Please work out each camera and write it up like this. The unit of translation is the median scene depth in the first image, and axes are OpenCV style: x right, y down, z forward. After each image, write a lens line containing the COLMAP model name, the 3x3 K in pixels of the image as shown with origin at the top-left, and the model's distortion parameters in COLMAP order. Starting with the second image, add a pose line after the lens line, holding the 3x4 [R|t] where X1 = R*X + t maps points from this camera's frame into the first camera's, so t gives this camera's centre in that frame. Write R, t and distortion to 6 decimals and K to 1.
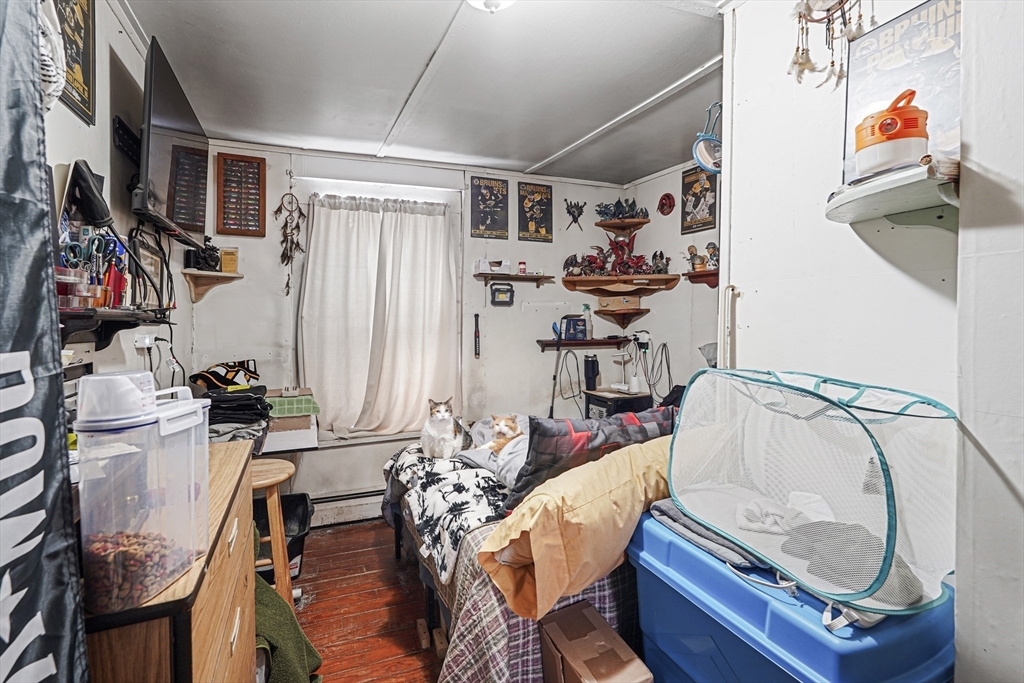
lens RADIAL K [[471.7, 0, 504.6], [0, 471.7, 321.2], [0, 0, 1]] dist [-0.000572, 0.000626]
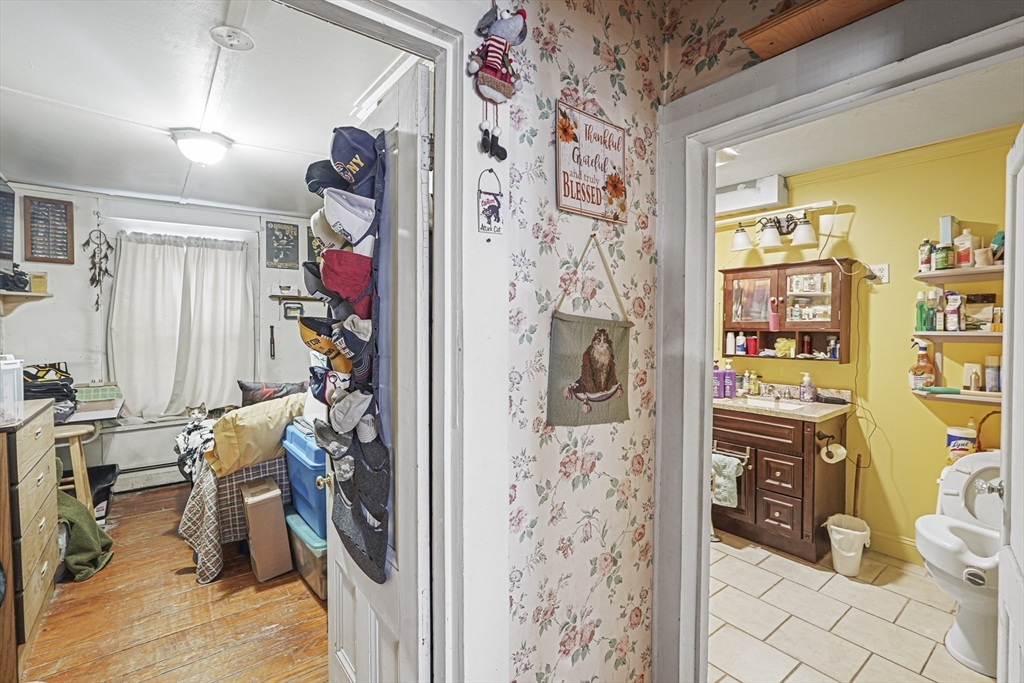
lens RADIAL K [[460.1, 0, 512.0], [0, 460.1, 341.5], [0, 0, 1]] dist [-0.001186, 0.006318]
pose [[0.966846, -0.009153, 0.255196, 0.297511], [0.004551, 0.999816, 0.018614, 0.008883], [-0.255320, -0.016836, 0.966710, -0.479562]]
